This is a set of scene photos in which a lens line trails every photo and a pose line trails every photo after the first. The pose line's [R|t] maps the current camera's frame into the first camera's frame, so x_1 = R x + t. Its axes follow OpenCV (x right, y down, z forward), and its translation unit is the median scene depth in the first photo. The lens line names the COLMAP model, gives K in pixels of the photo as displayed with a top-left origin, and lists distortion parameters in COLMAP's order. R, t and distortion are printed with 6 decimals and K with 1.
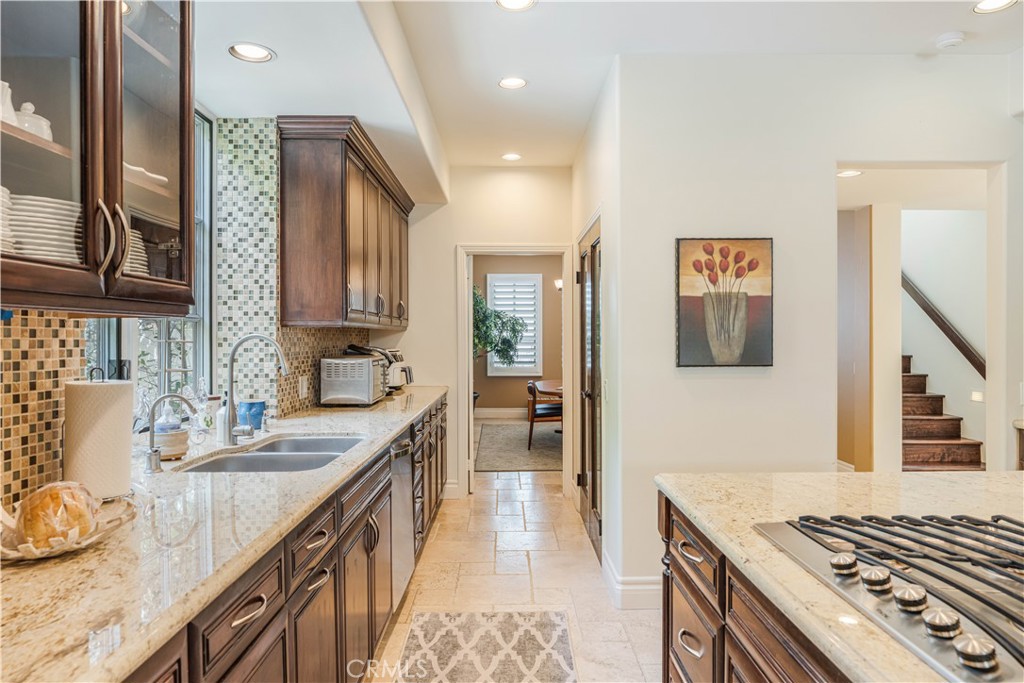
lens RADIAL K [[657.8, 0, 512.5], [0, 657.8, 338.3], [0, 0, 1]] dist [-0.000468, -0.000030]
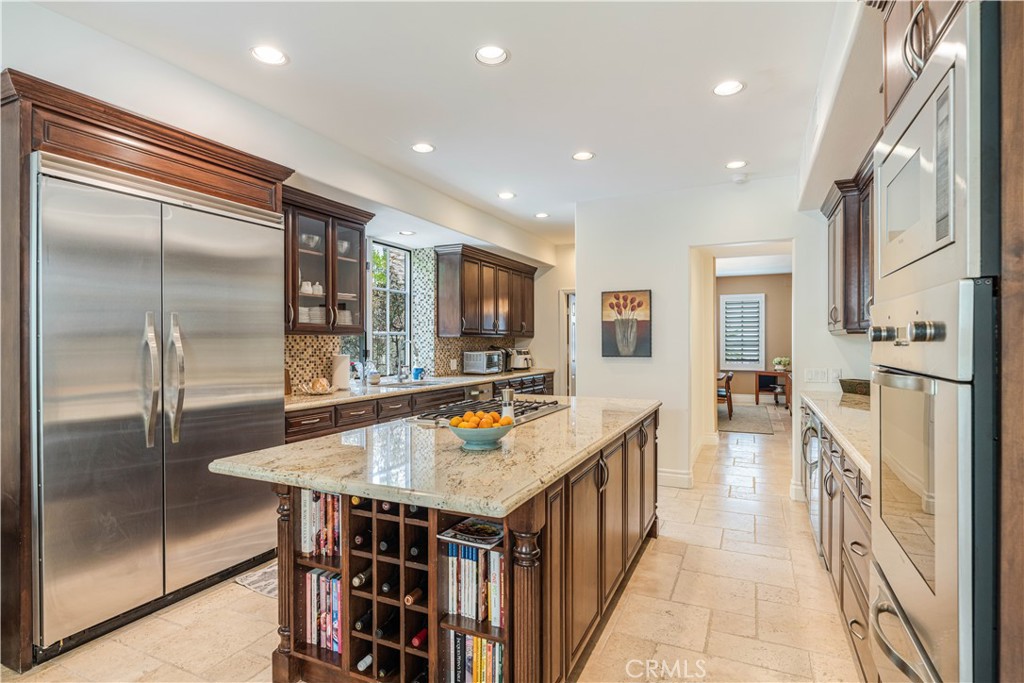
lens RADIAL K [[528.2, 0, 512.5], [0, 528.2, 343.5], [0, 0, 1]] dist [0.000097, 0.000128]
pose [[0.901328, 0.001498, -0.433134, 0.699594], [-0.000020, 0.999994, 0.003417, -0.001611], [0.433137, -0.003071, 0.901323, -0.560503]]
